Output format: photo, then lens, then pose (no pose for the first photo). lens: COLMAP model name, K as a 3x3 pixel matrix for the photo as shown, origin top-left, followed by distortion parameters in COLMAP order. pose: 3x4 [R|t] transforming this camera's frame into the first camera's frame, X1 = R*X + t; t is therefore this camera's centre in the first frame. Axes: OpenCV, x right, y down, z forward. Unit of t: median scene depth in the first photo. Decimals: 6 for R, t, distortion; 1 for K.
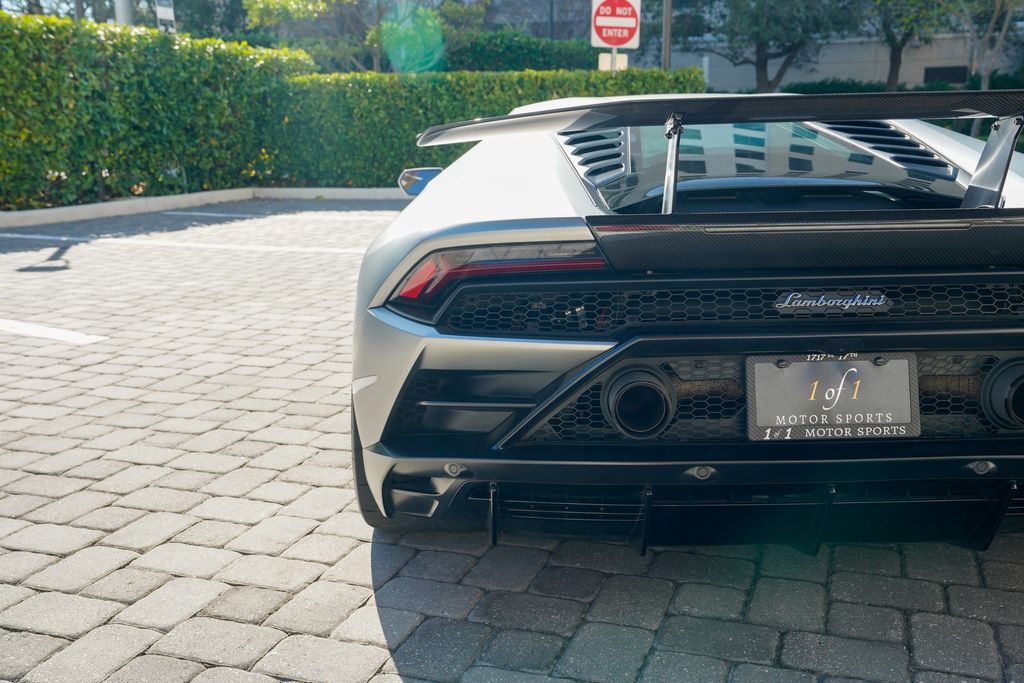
lens RADIAL K [[1012.9, 0, 522.2], [0, 1012.9, 339.7], [0, 0, 1]] dist [-0.009704, 0.109821]
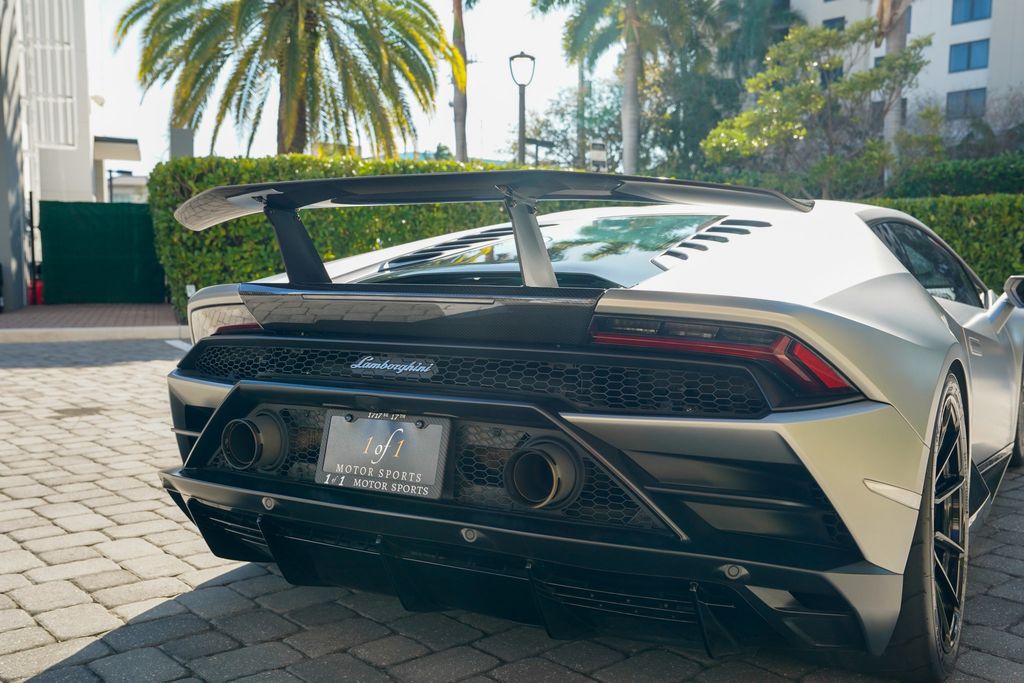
lens RADIAL K [[997.2, 0, 512.0], [0, 997.2, 341.5], [0, 0, 1]] dist [-0.017782, 0.132745]
pose [[0.861211, 0.049996, -0.505782, 0.139074], [-0.113587, 0.988913, -0.095656, 0.003560], [0.495392, 0.139830, 0.857341, 0.019276]]
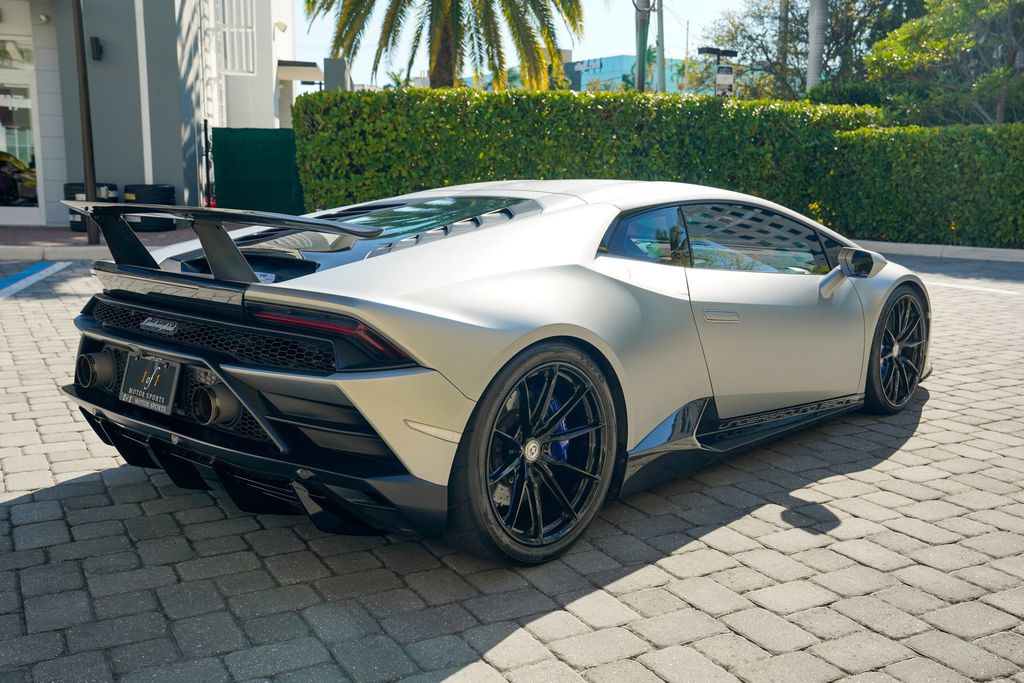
lens RADIAL K [[1005.5, 0, 501.7], [0, 1005.5, 348.9], [0, 0, 1]] dist [-0.010549, 0.115272]
pose [[0.726869, 0.135836, -0.673208, 0.259585], [-0.155163, 0.987380, 0.031697, -0.019536], [0.669018, 0.081417, 0.738773, 0.024761]]
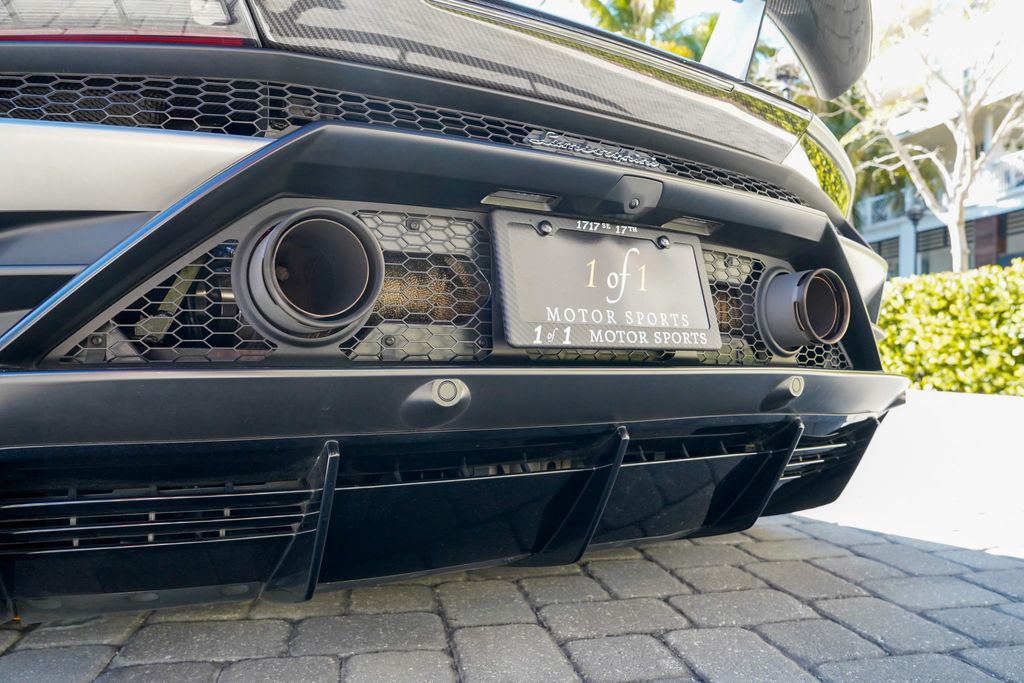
lens RADIAL K [[714.4, 0, 512.0], [0, 714.4, 341.5], [0, 0, 1]] dist [-0.125113, 0.097290]
pose [[0.862378, 0.039573, 0.504717, 0.003287], [0.077391, 0.974918, -0.208673, 0.025996], [-0.500316, 0.219016, 0.837685, 0.095519]]
